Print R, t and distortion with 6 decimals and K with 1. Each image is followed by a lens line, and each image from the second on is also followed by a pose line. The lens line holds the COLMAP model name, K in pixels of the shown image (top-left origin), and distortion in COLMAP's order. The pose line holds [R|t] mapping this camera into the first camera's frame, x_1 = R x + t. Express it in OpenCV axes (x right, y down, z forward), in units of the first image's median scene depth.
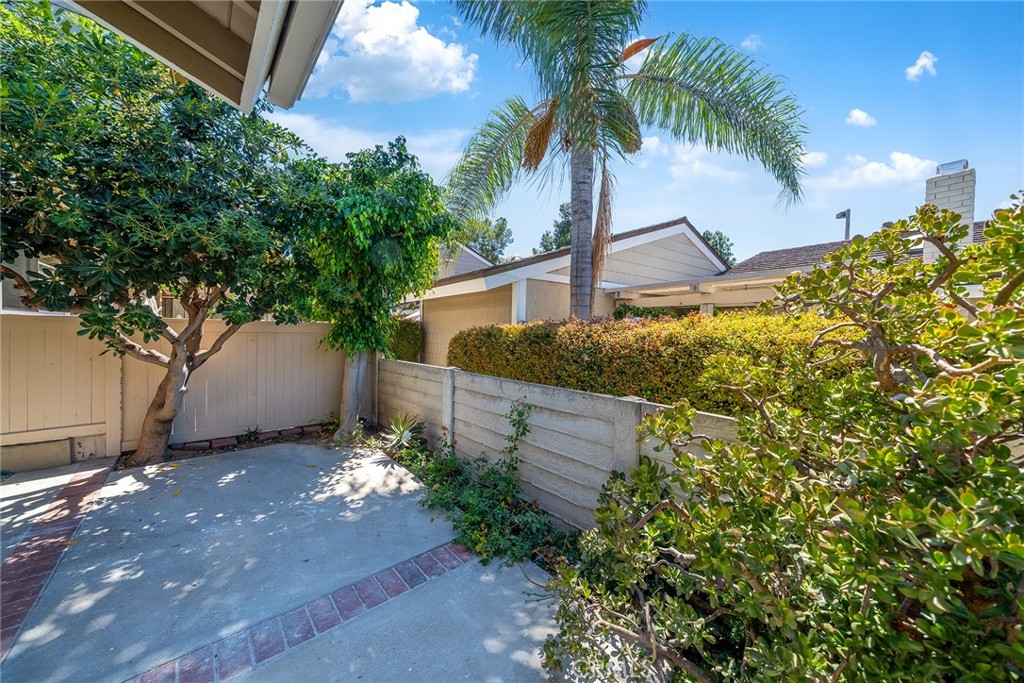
lens RADIAL K [[354.3, 0, 510.1], [0, 354.3, 334.8], [0, 0, 1]] dist [-0.001671, 0.000286]
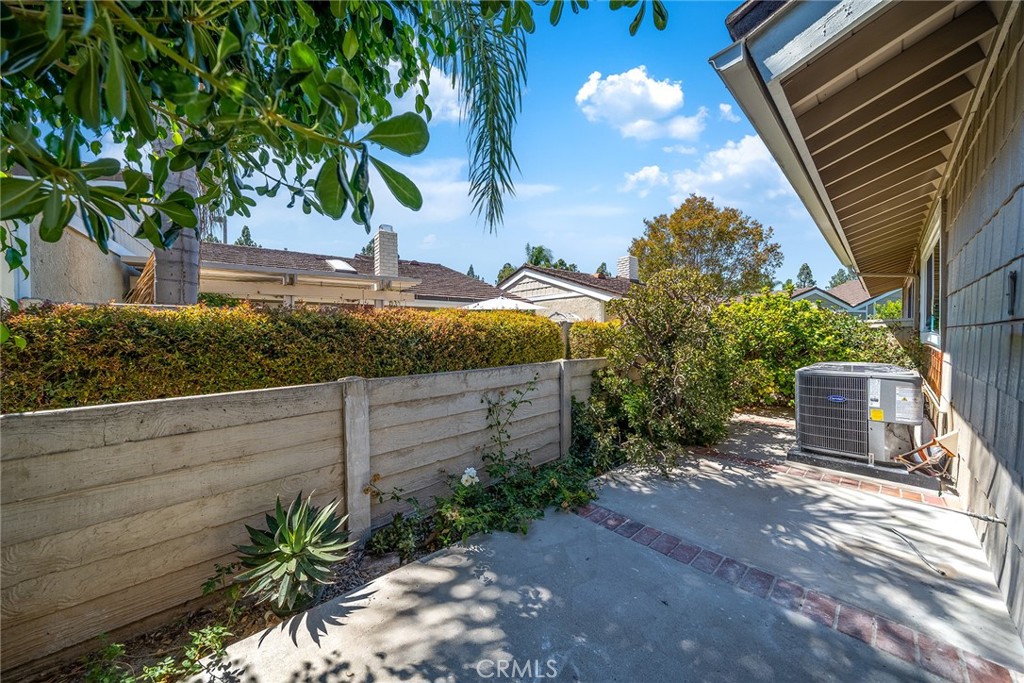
lens RADIAL K [[354.3, 0, 510.7], [0, 354.3, 336.7], [0, 0, 1]] dist [-0.001671, 0.000286]
pose [[-0.021300, -0.026630, 0.999418, -0.835492], [0.016672, 0.999497, 0.026987, 0.014715], [-0.999634, 0.017237, -0.020845, 0.839936]]
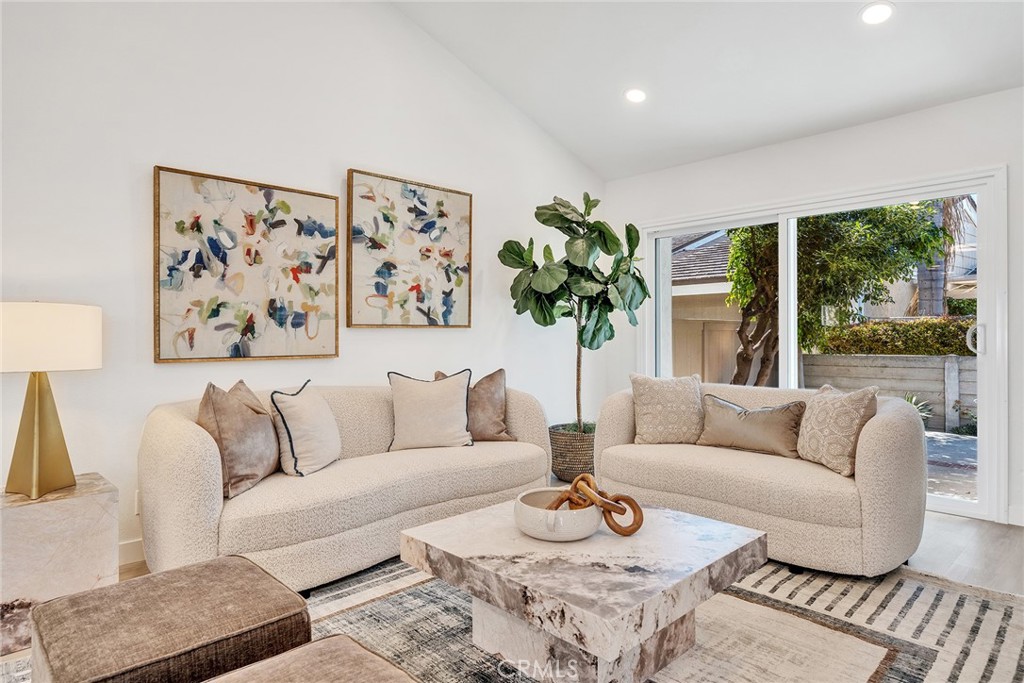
lens RADIAL K [[584.5, 0, 509.3], [0, 584.5, 330.7], [0, 0, 1]] dist [-0.006814, -0.000927]
pose [[0.998519, -0.014249, 0.052498, -2.095205], [0.014876, 0.999822, -0.011589, 0.008337], [-0.052324, 0.012353, 0.998554, -1.173085]]
